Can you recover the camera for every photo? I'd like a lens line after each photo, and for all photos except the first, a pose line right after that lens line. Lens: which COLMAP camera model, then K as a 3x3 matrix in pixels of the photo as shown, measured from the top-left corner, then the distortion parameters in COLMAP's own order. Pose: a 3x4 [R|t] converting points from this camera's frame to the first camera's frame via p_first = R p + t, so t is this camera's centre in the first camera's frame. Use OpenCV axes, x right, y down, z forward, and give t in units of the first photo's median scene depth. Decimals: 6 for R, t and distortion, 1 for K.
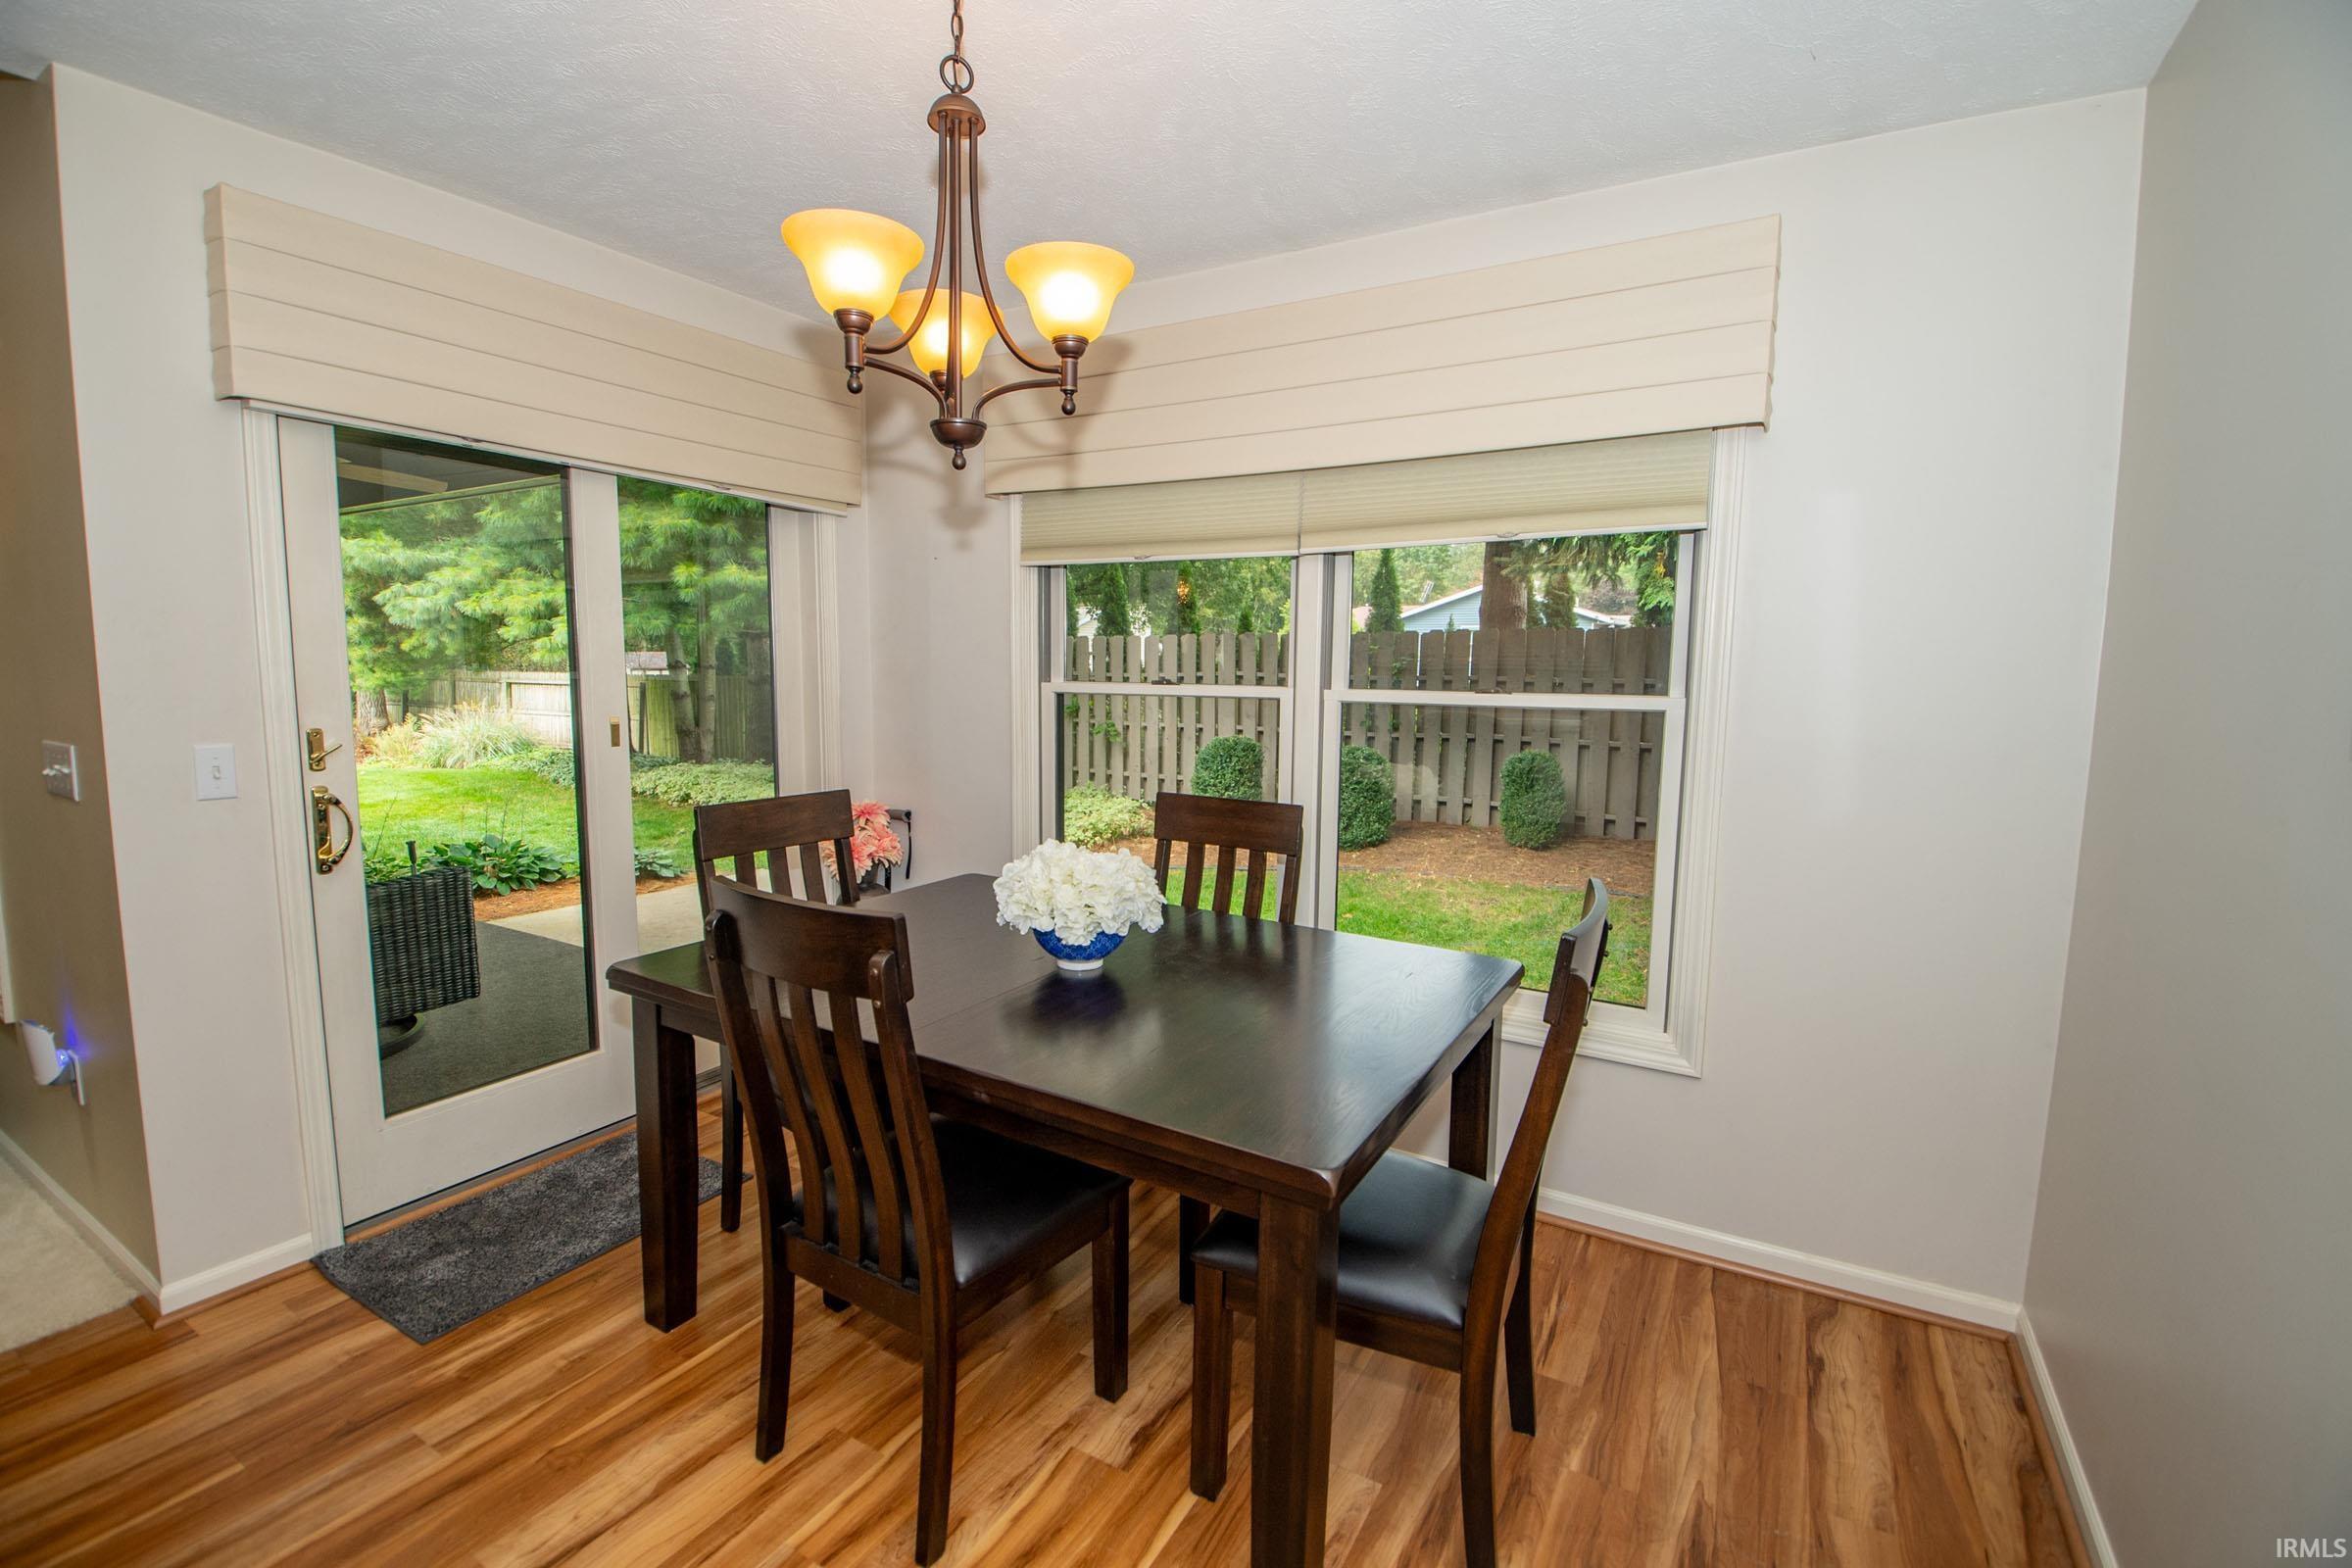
lens RADIAL K [[1002.4, 0, 1177.2], [0, 1002.4, 758.2], [0, 0, 1]] dist [-0.001016, -0.000111]
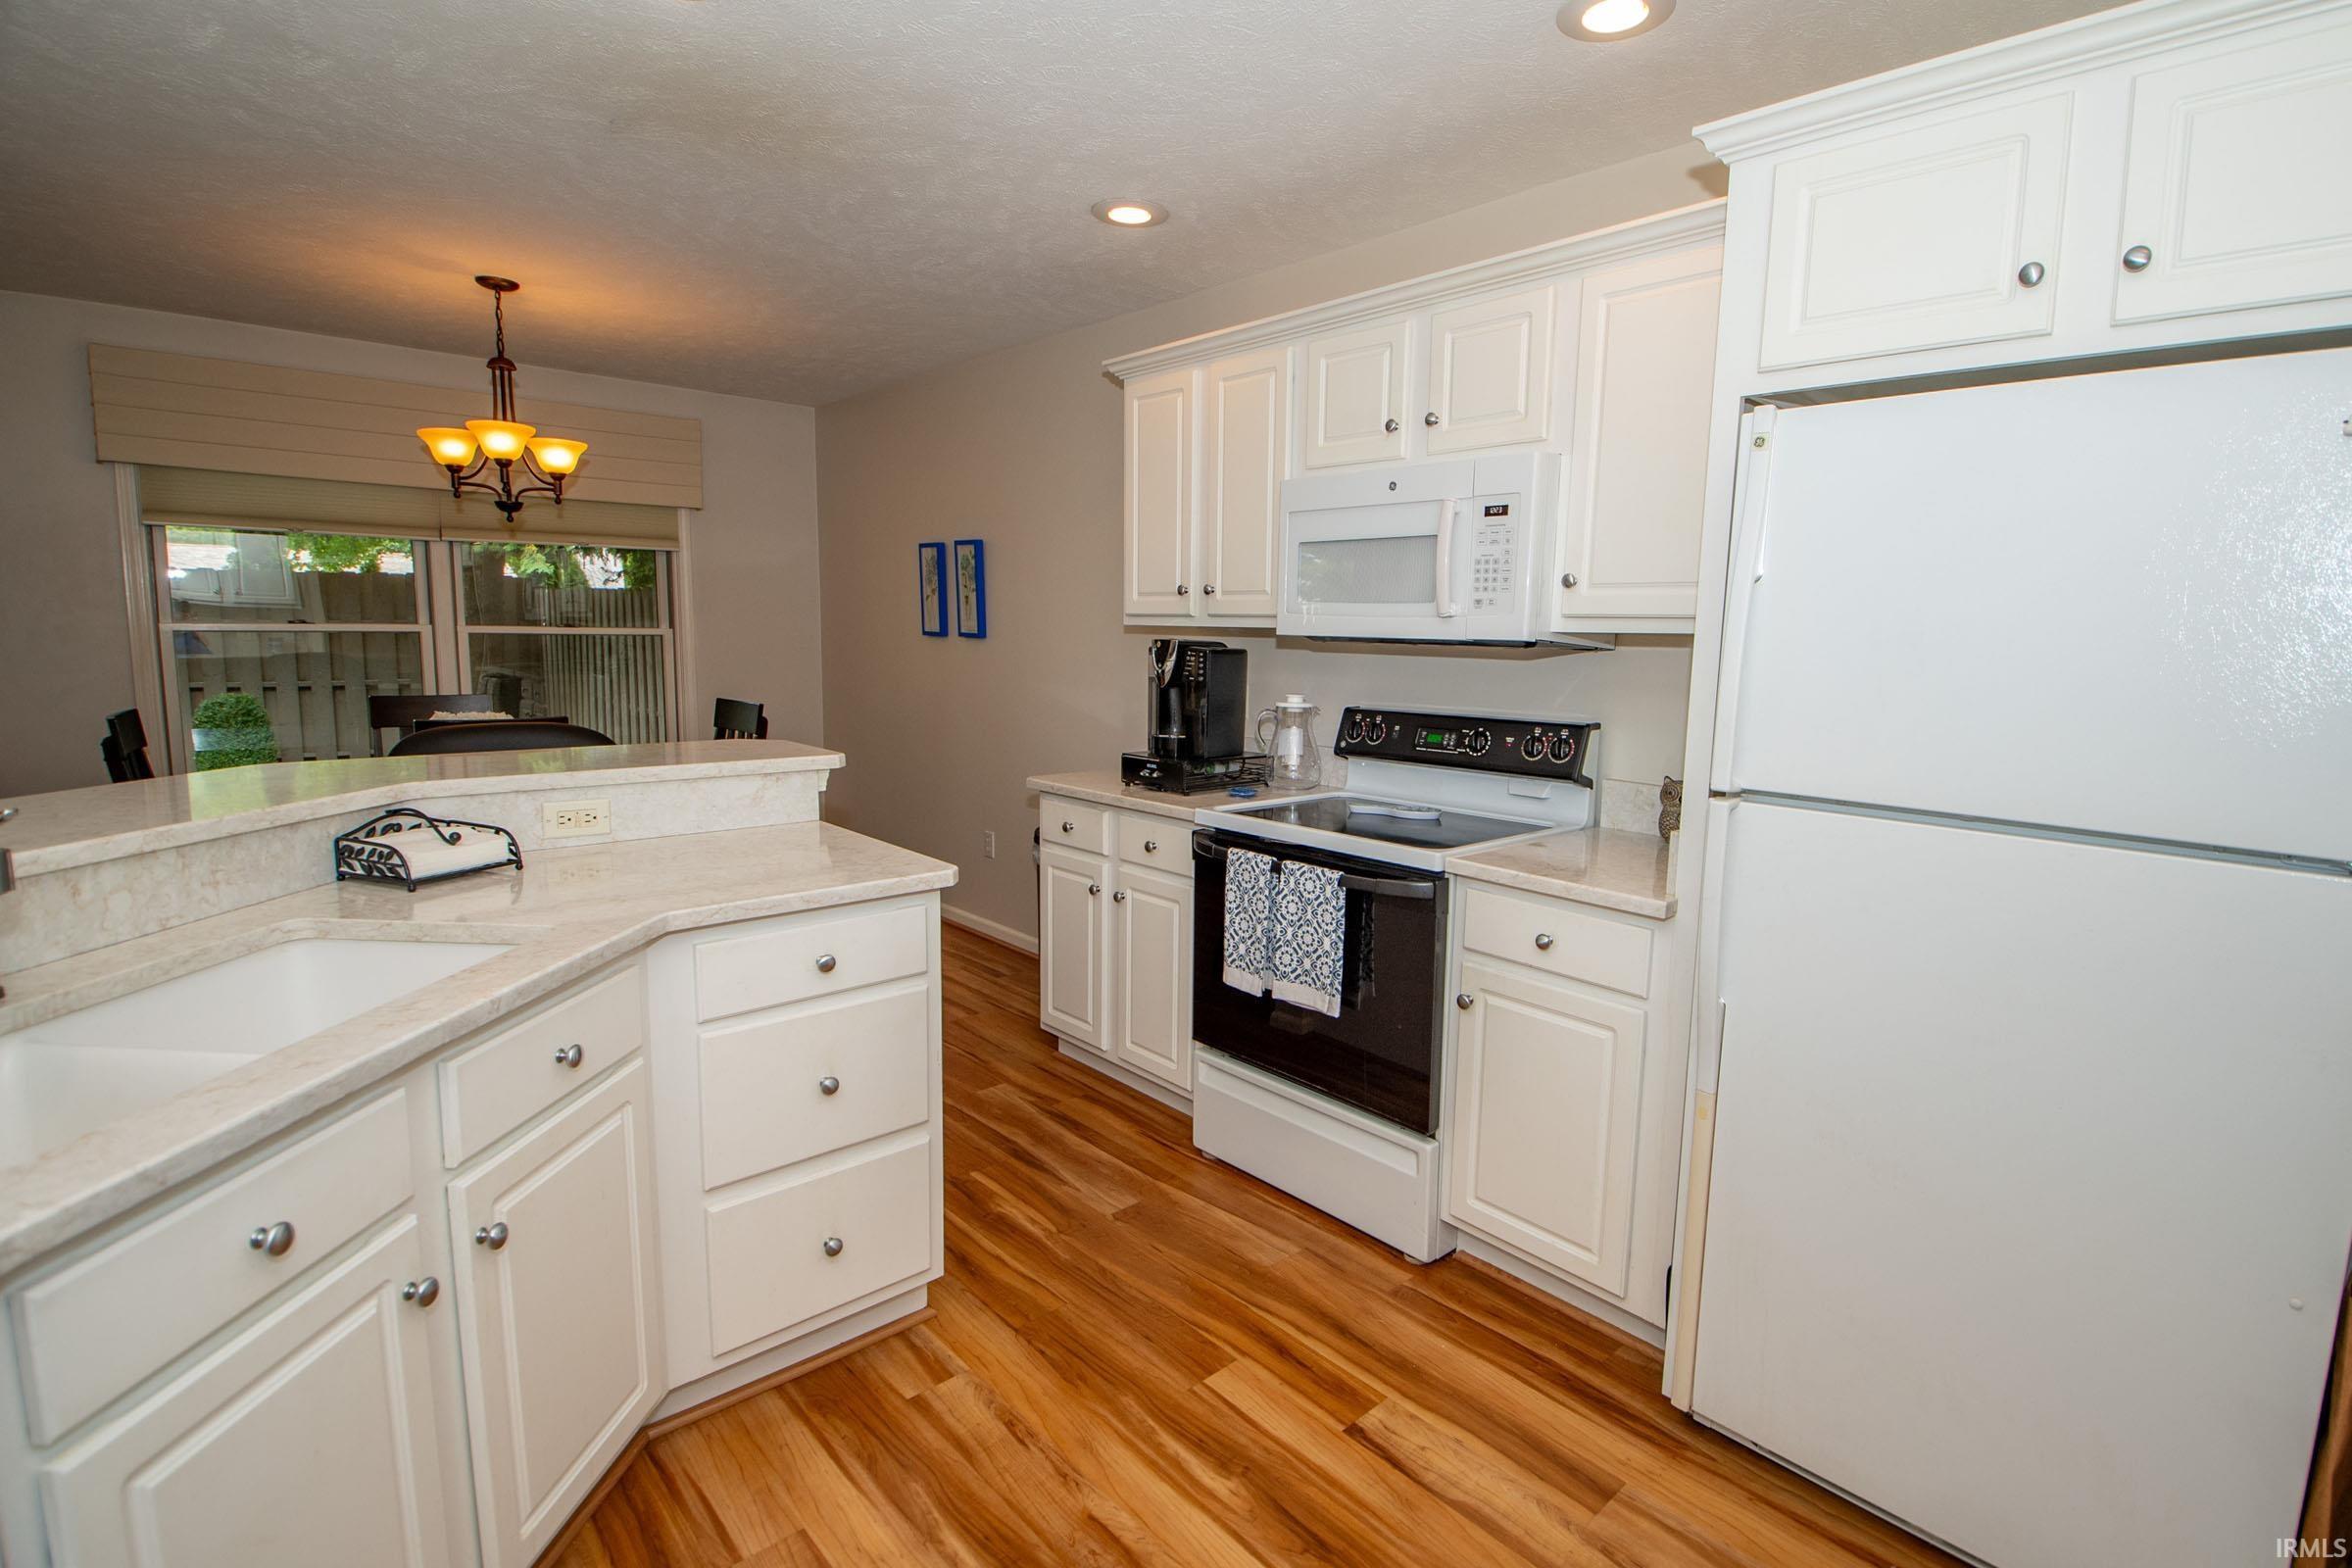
lens RADIAL K [[1100.7, 0, 1176.0], [0, 1100.7, 784.0], [0, 0, 1]] dist [-0.002881, -0.000597]
pose [[0.303657, -0.132818, 0.943479, -1.973087], [0.073333, 0.990557, 0.115843, 0.104976], [-0.949955, 0.034011, 0.310529, -1.046609]]
